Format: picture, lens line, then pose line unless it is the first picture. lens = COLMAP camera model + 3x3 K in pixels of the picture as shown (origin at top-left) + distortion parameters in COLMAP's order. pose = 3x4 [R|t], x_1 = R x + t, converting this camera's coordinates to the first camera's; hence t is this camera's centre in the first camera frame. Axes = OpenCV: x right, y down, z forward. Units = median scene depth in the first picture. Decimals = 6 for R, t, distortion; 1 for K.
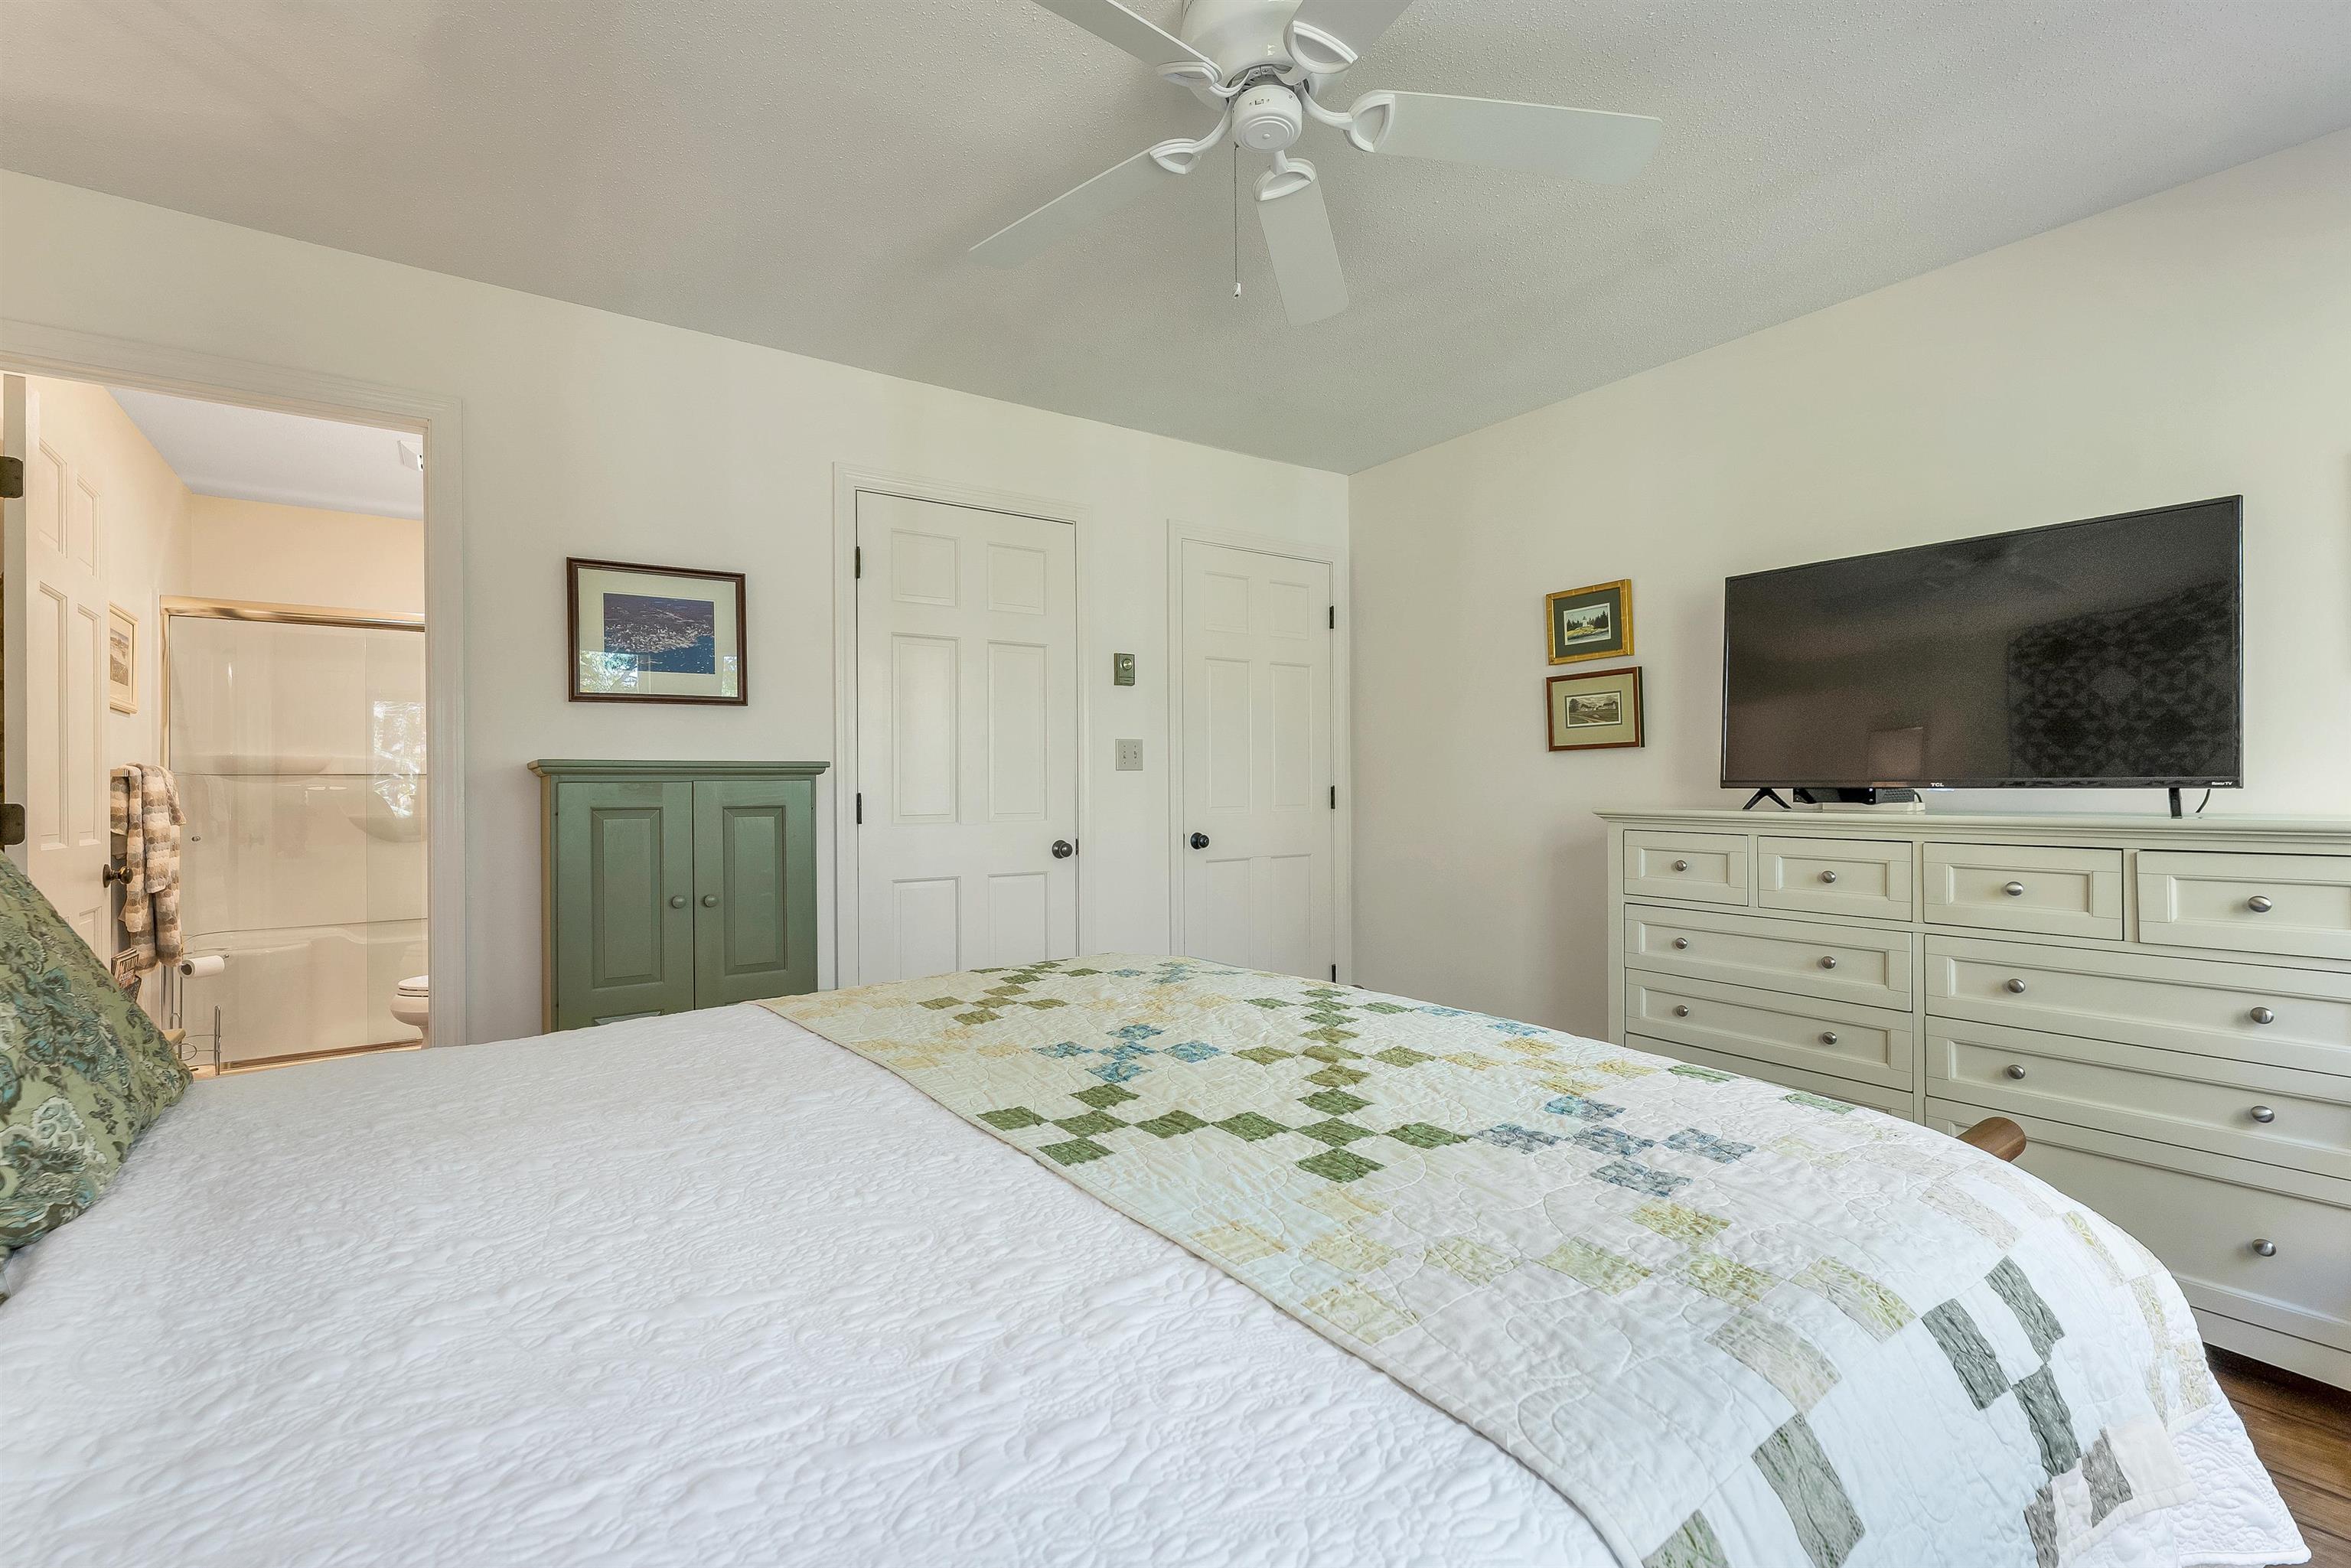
lens RADIAL K [[1007.0, 0, 1174.3], [0, 1007.0, 788.0], [0, 0, 1]] dist [-0.013480, 0.000653]
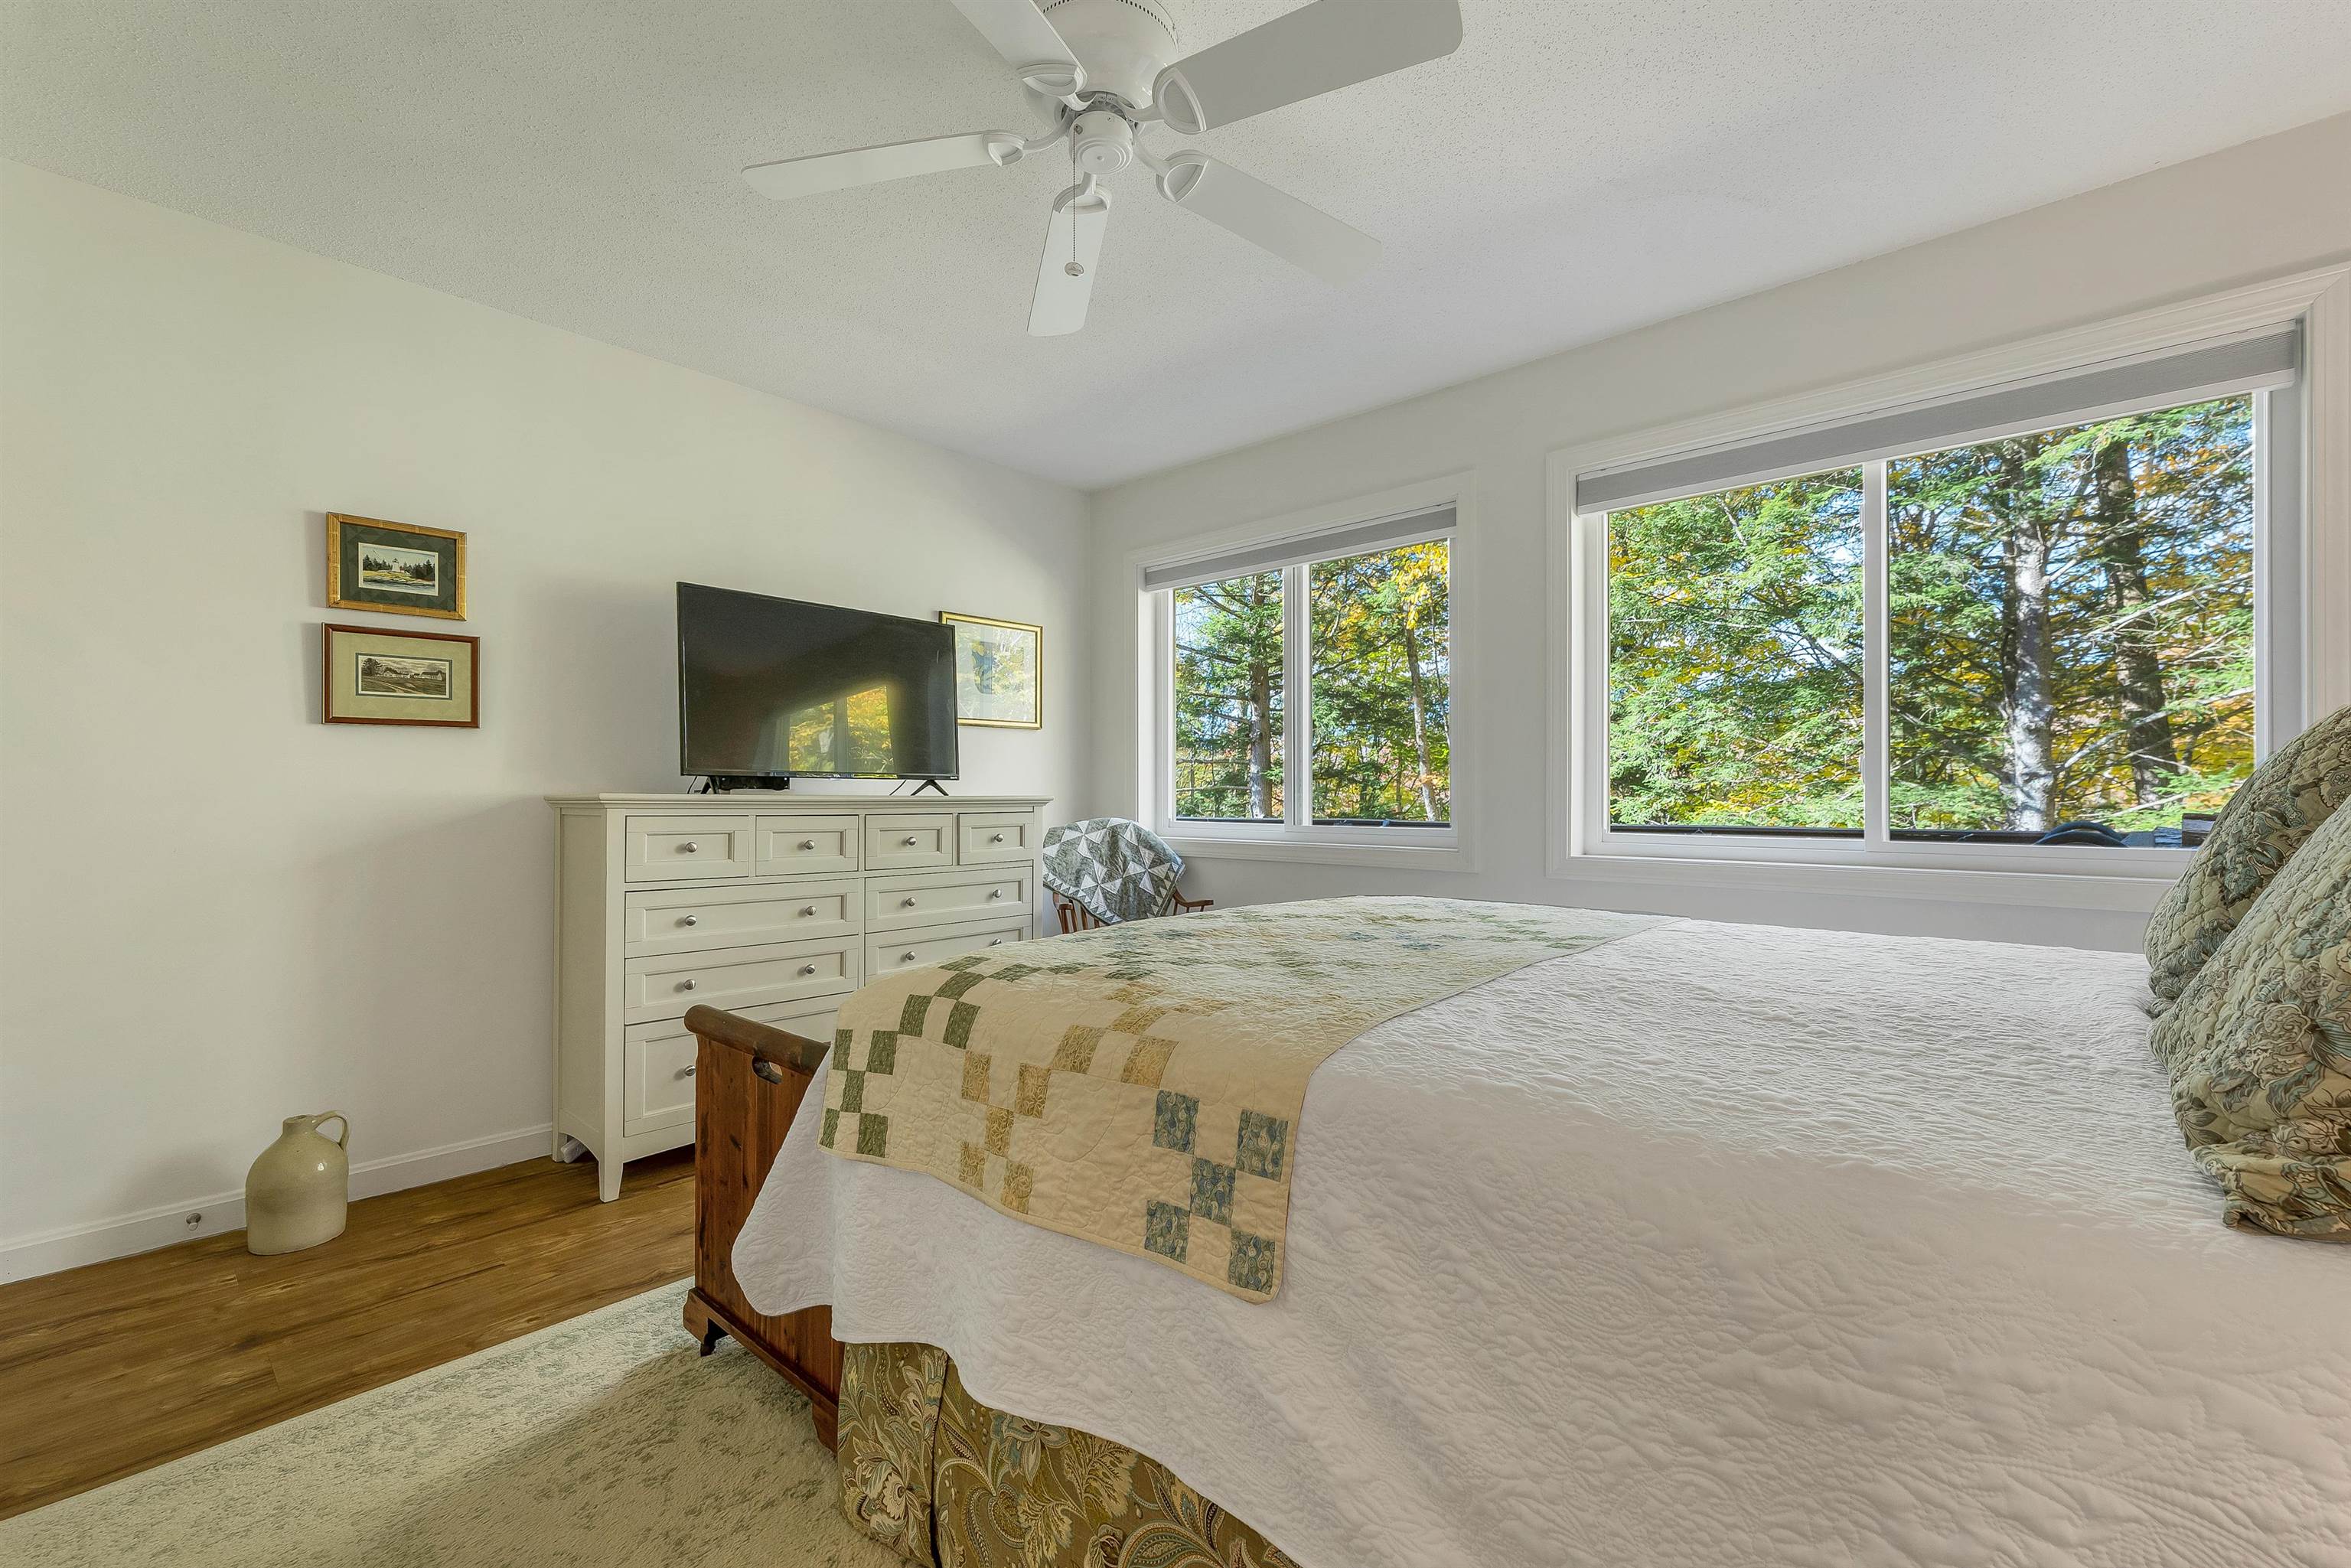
lens RADIAL K [[980.7, 0, 1175.4], [0, 980.7, 787.0], [0, 0, 1]] dist [0.000189, -0.000822]
pose [[-0.180470, 0.005826, 0.983563, -0.484389], [-0.002058, 0.999978, -0.006301, 0.015037], [-0.983578, -0.003161, -0.180454, 0.544318]]
